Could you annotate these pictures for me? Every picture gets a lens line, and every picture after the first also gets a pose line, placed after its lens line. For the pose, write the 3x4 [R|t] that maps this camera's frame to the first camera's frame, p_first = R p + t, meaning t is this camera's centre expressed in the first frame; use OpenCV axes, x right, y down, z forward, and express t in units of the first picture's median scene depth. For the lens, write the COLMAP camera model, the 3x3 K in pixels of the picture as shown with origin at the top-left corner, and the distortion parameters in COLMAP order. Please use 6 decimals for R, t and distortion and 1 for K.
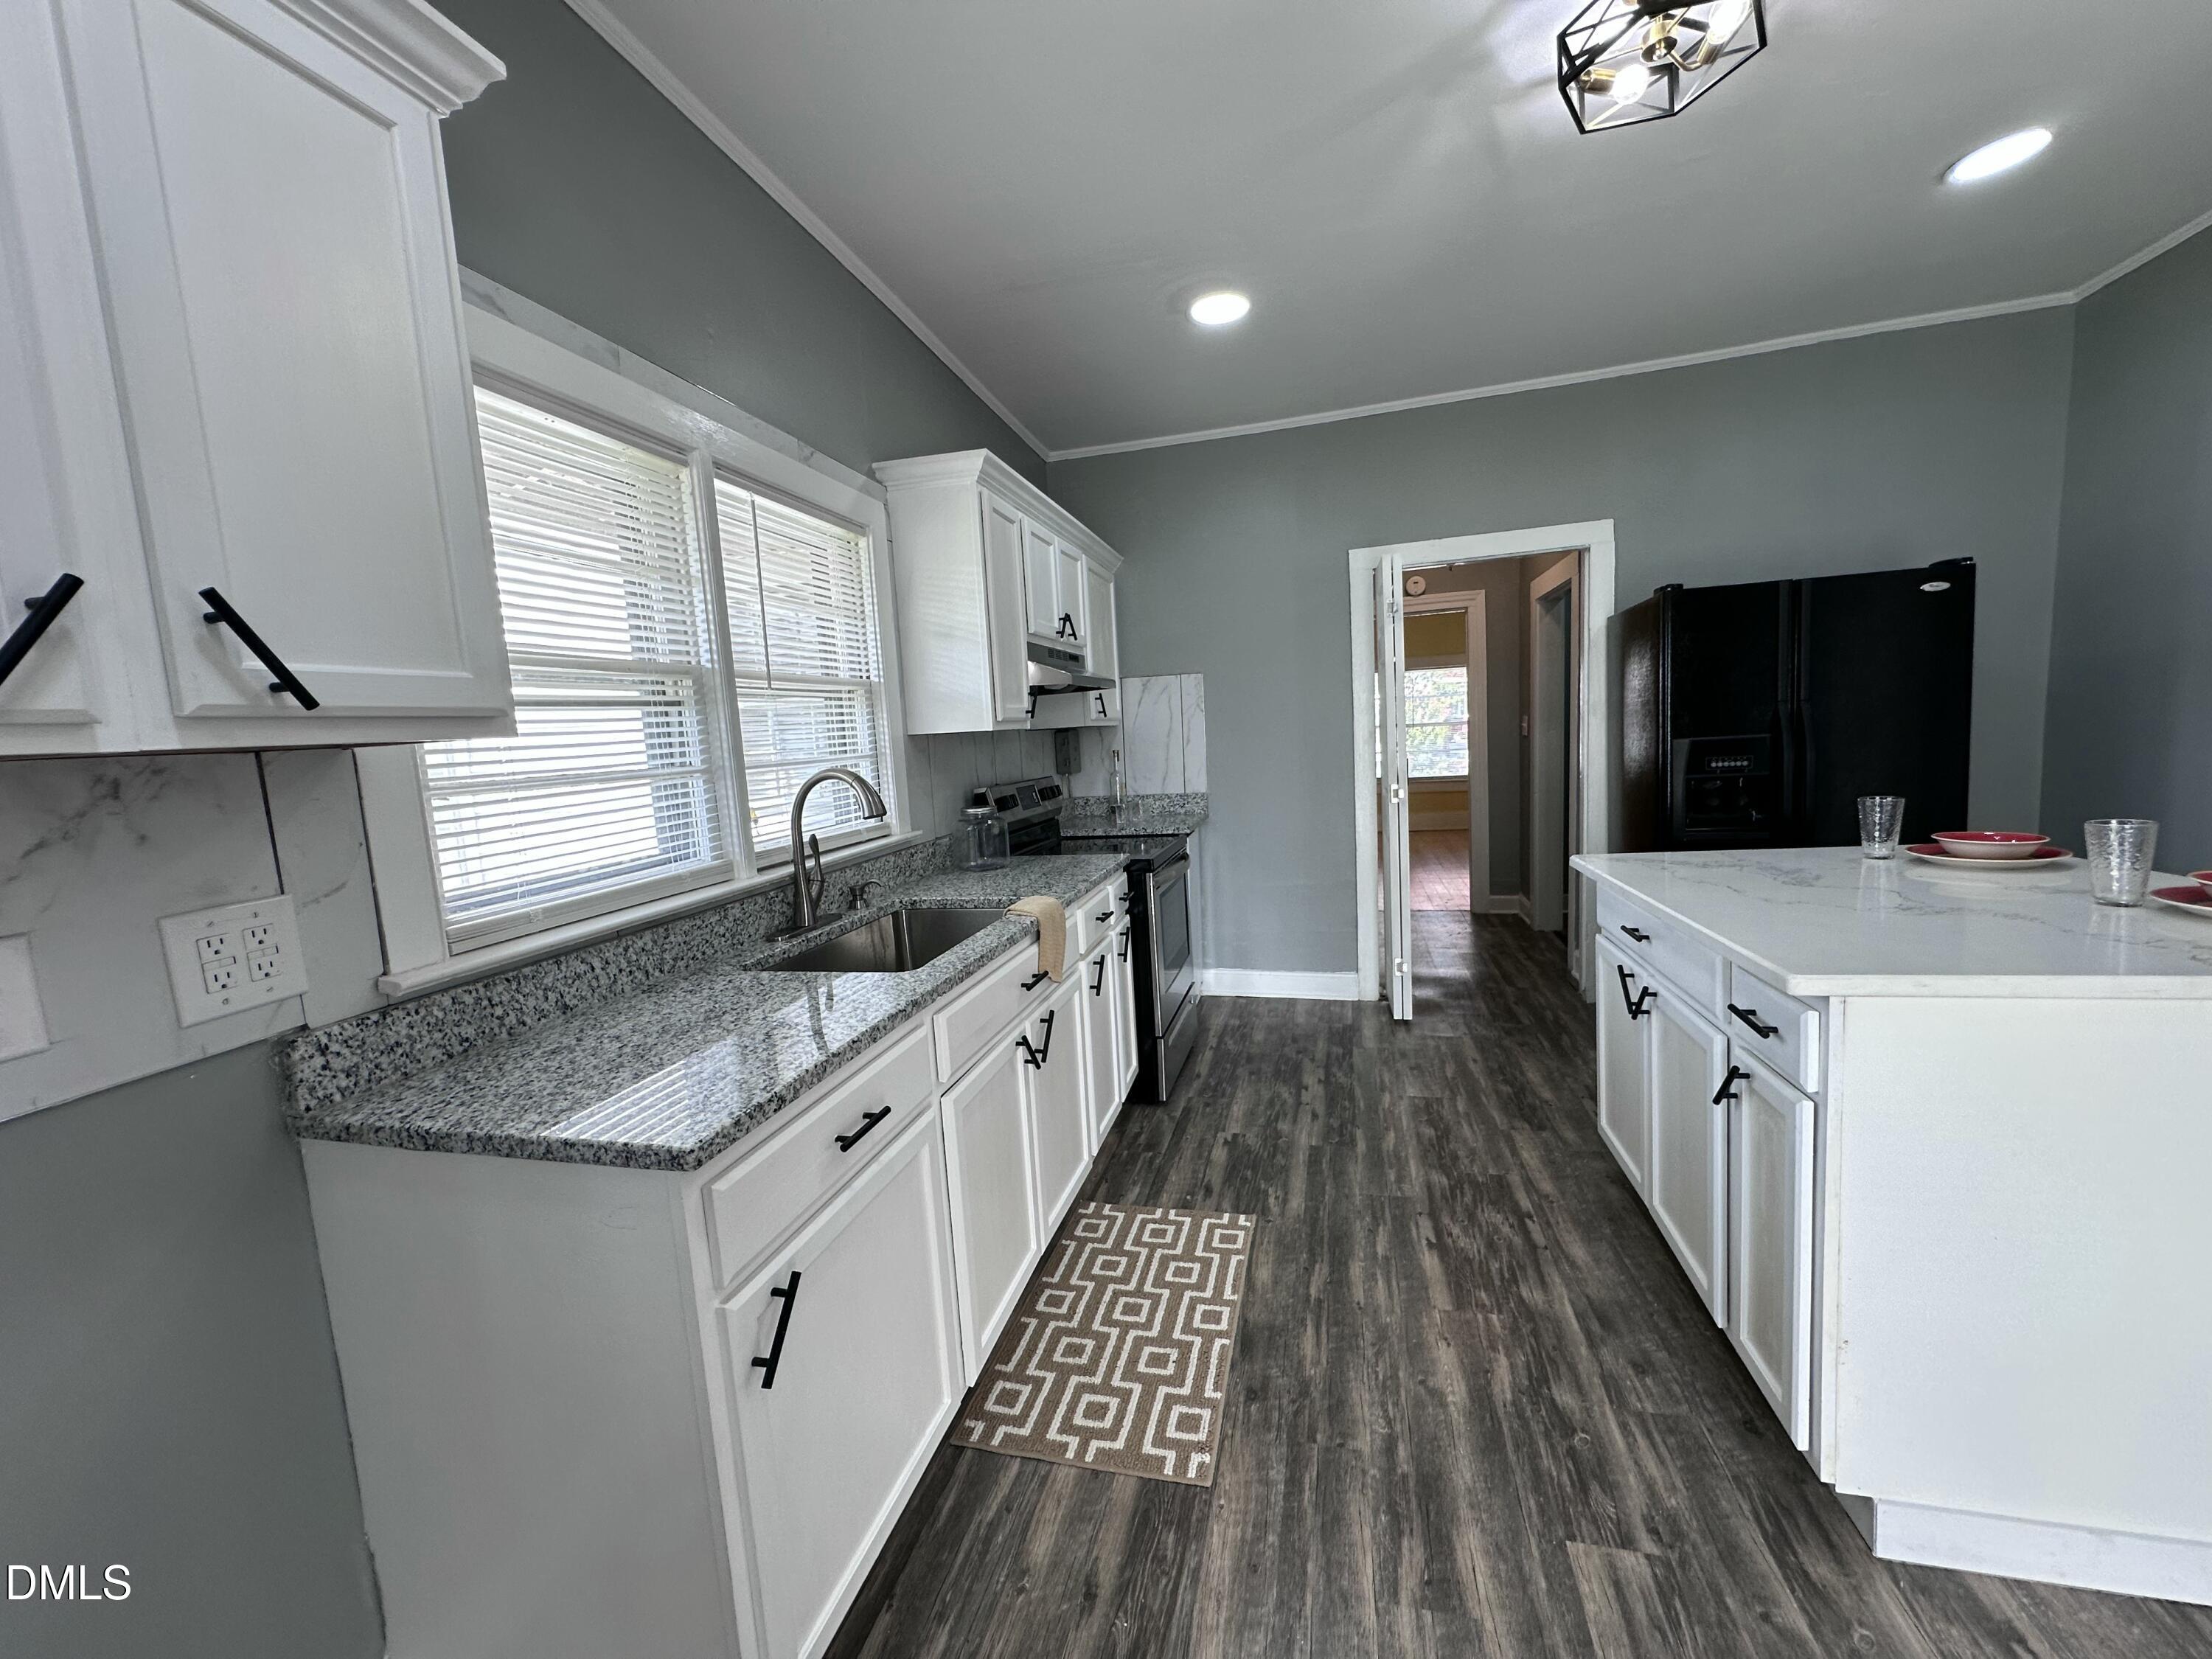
lens RADIAL K [[881.2, 0, 1106.4], [0, 881.2, 830.8], [0, 0, 1]] dist [-0.002359, 0.001455]
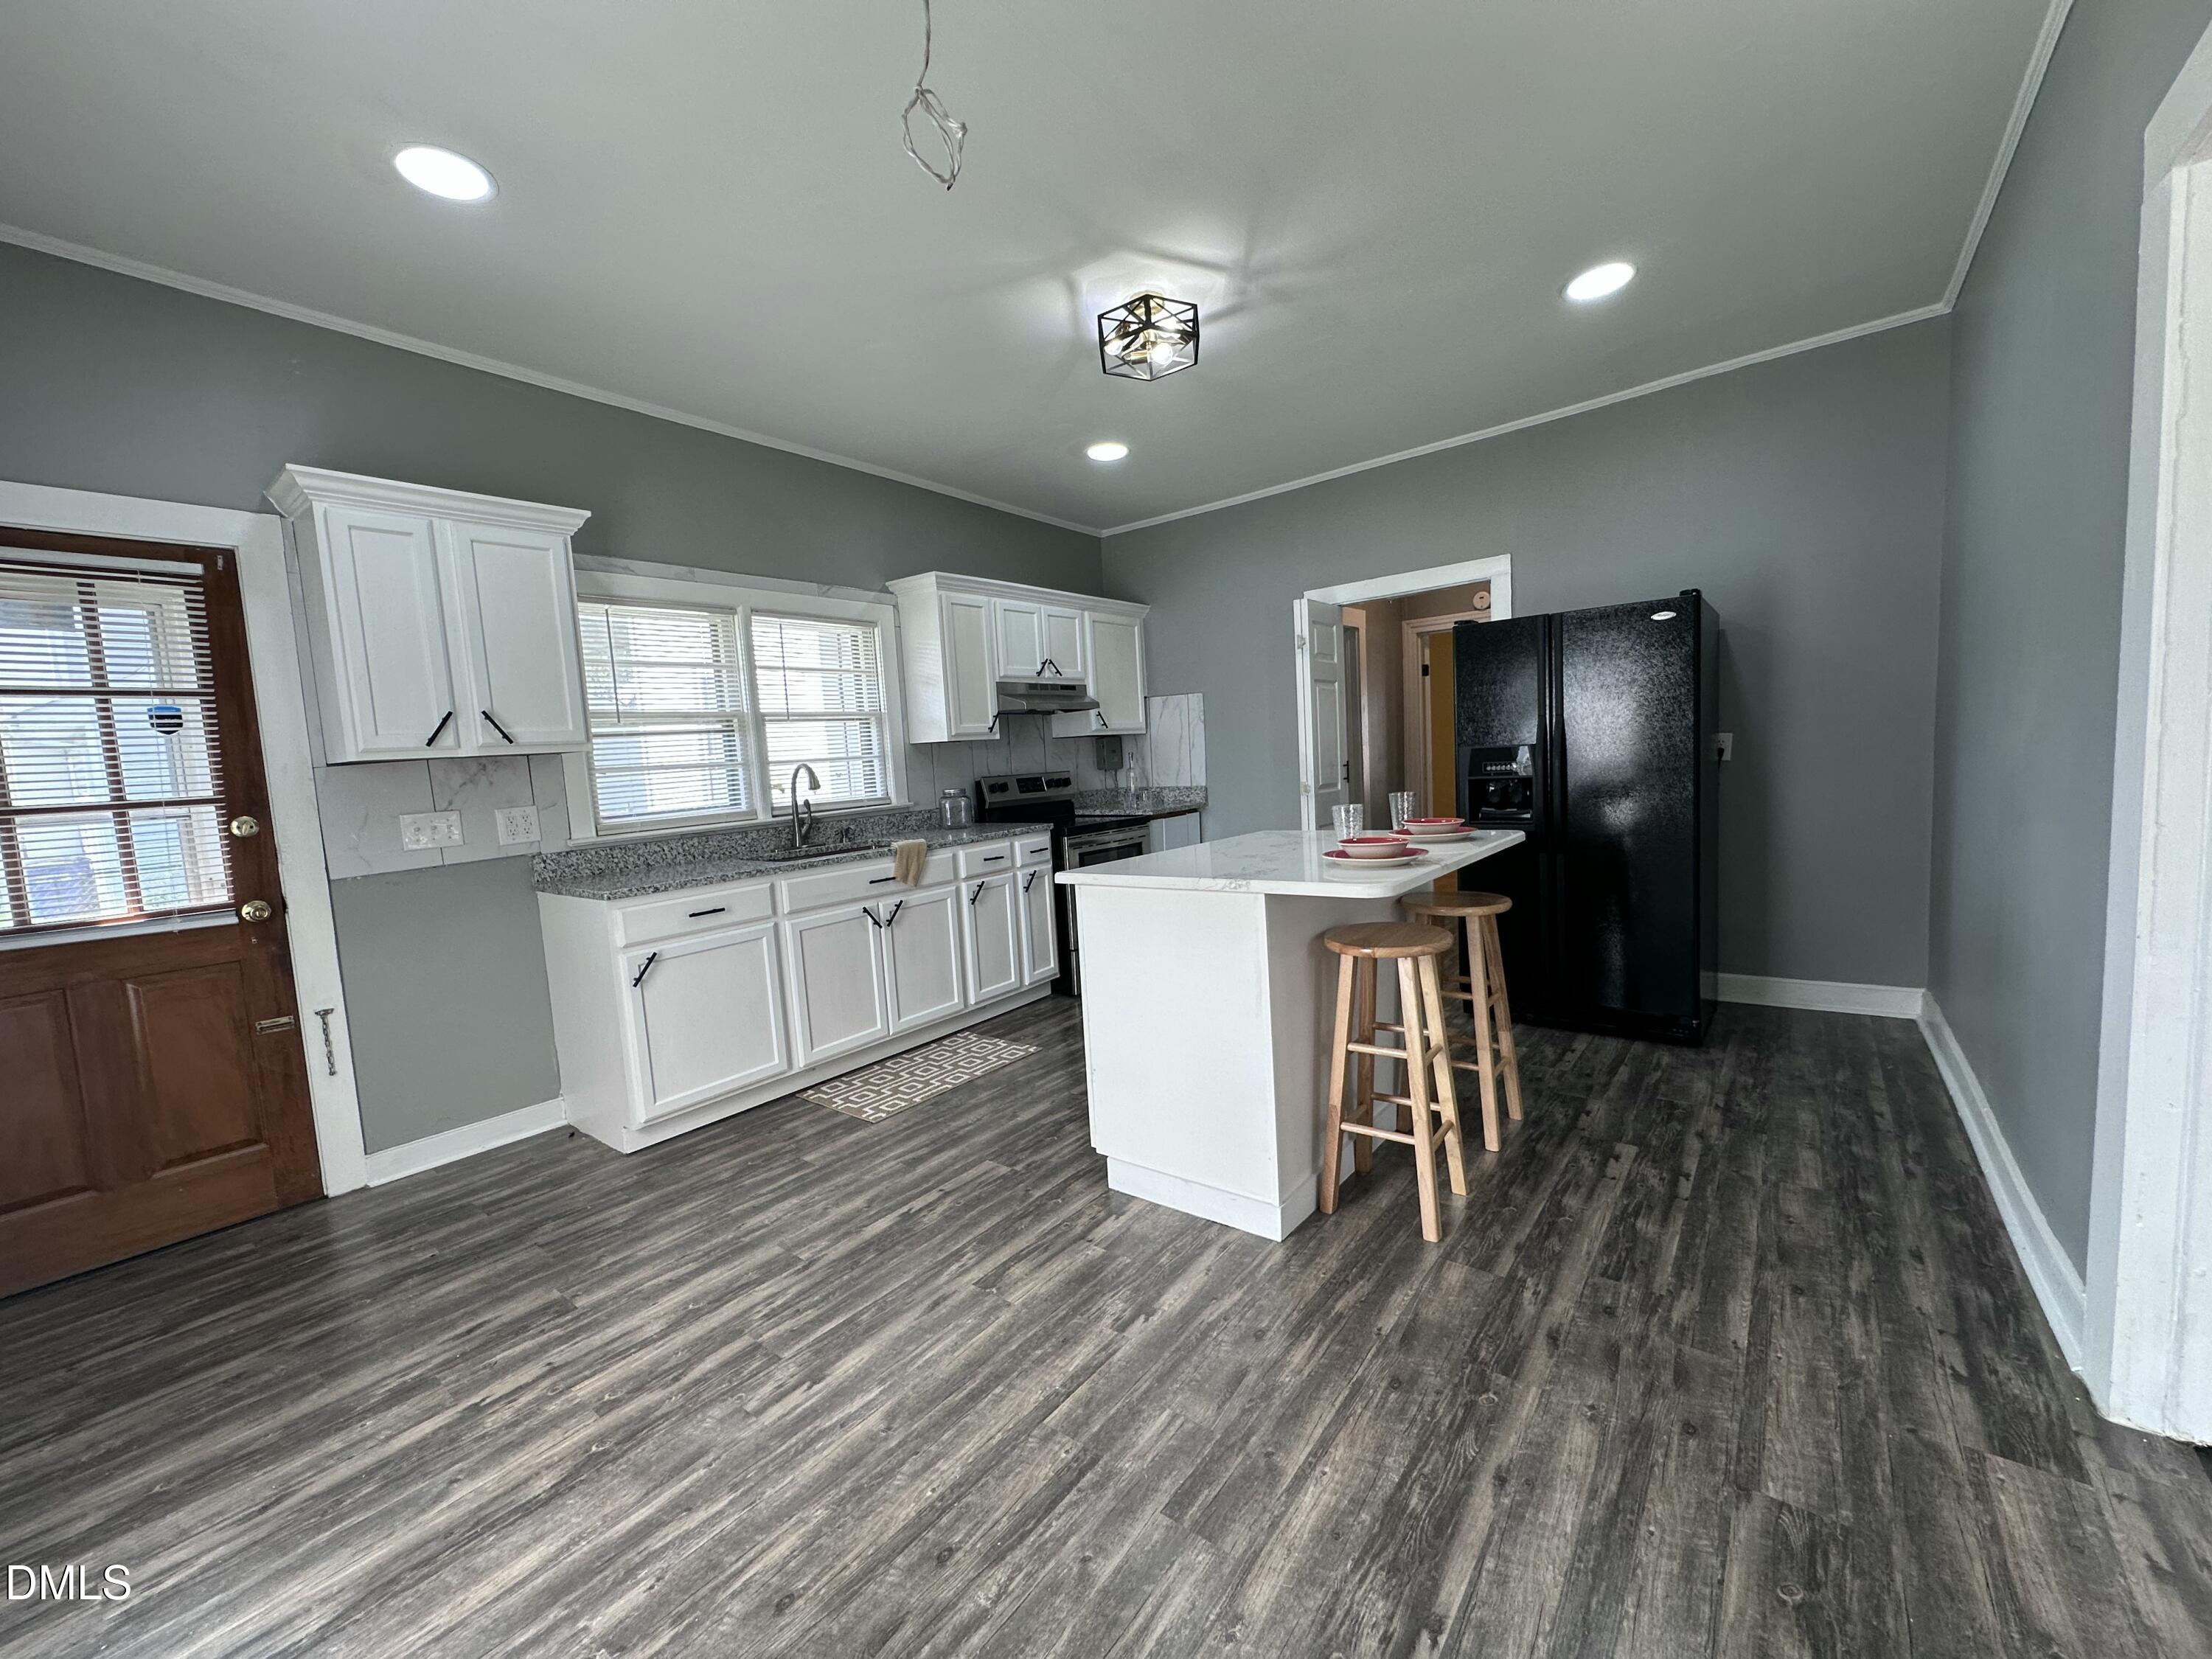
lens RADIAL K [[881.2, 0, 1104.9], [0, 881.2, 832.9], [0, 0, 1]] dist [-0.002359, 0.001455]
pose [[0.916278, 0.042340, -0.398298, 1.072431], [-0.039916, 0.999100, 0.014379, 0.025914], [0.398548, 0.002723, 0.917143, -0.497582]]
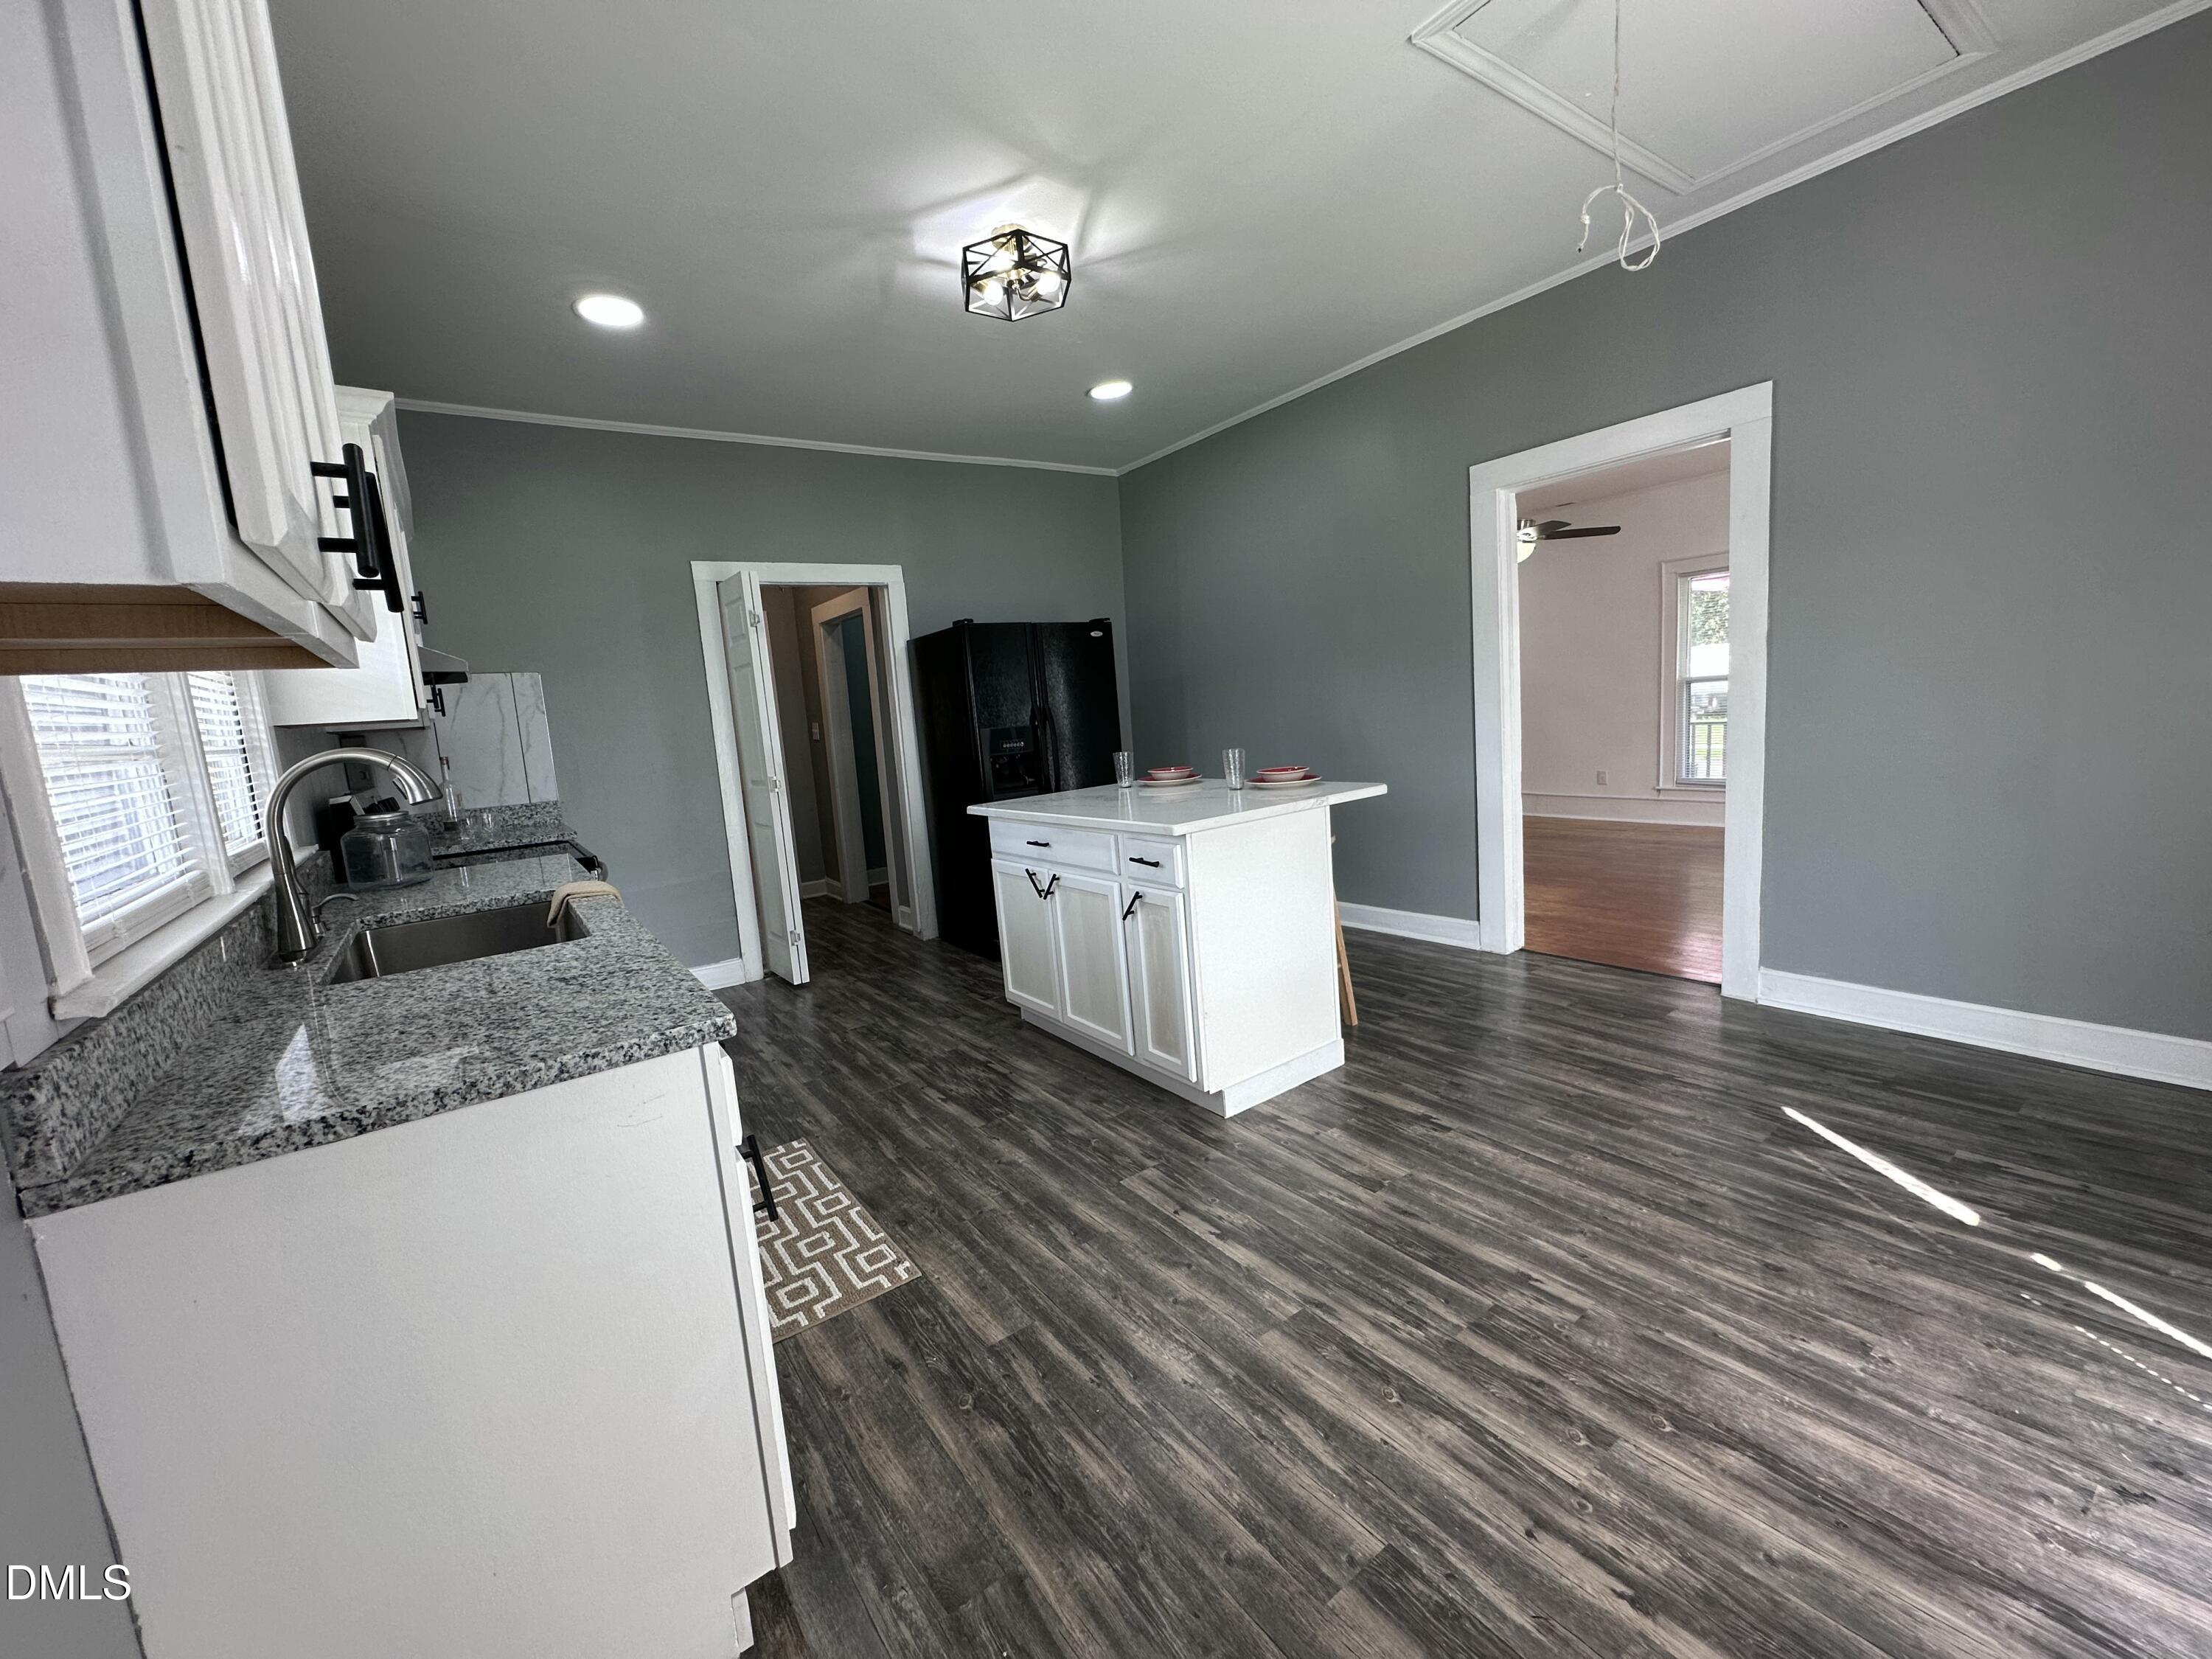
lens RADIAL K [[881.2, 0, 1104.1], [0, 881.2, 830.8], [0, 0, 1]] dist [-0.002359, 0.001455]
pose [[0.639496, -0.095964, 0.762782, -0.500692], [0.117780, 0.992696, 0.026145, 0.069280], [-0.759719, 0.073121, 0.646127, -0.075527]]
